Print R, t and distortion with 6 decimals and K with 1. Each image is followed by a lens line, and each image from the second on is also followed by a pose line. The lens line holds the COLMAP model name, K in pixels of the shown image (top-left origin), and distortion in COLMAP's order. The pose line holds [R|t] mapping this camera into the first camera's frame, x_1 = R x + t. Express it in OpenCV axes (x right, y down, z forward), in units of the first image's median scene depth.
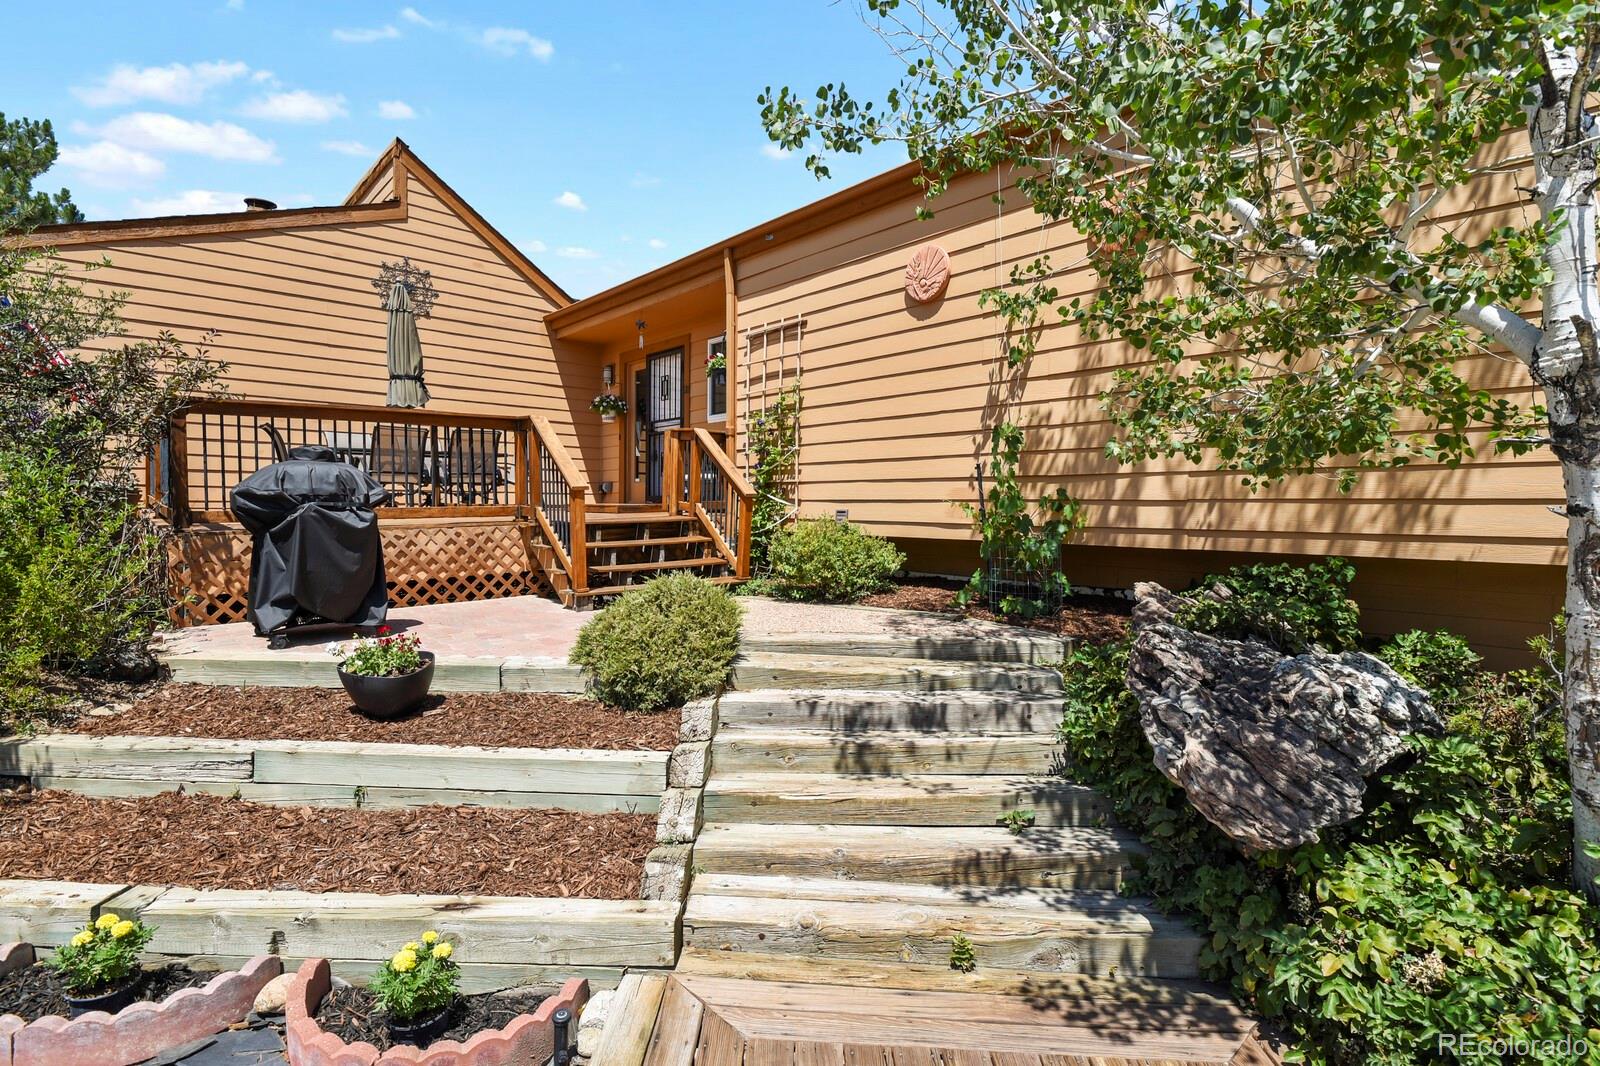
lens RADIAL K [[856.3, 0, 800.0], [0, 856.3, 533.0], [0, 0, 1]] dist [-0.001532, -0.001023]
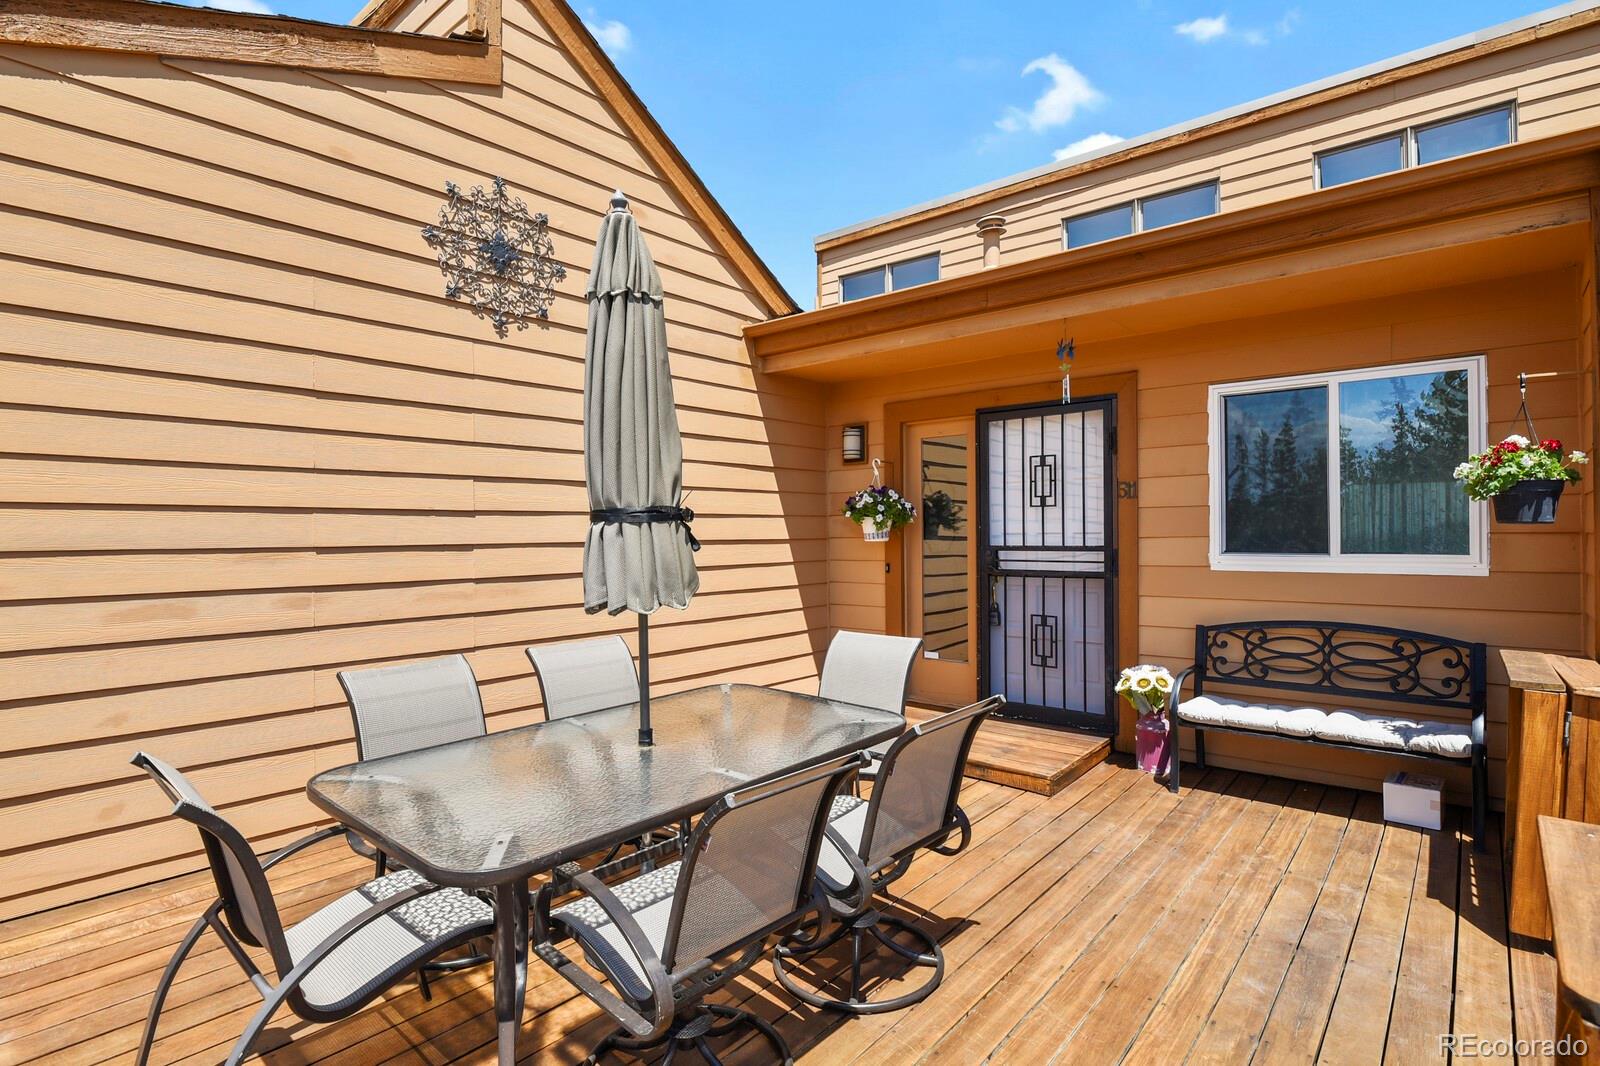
lens RADIAL K [[856.3, 0, 800.0], [0, 856.3, 533.0], [0, 0, 1]] dist [-0.001532, -0.001023]
pose [[0.991330, -0.011559, 0.130885, -0.370207], [0.014459, 0.999670, -0.021230, -0.138918], [-0.130596, 0.022938, 0.991170, 0.570904]]
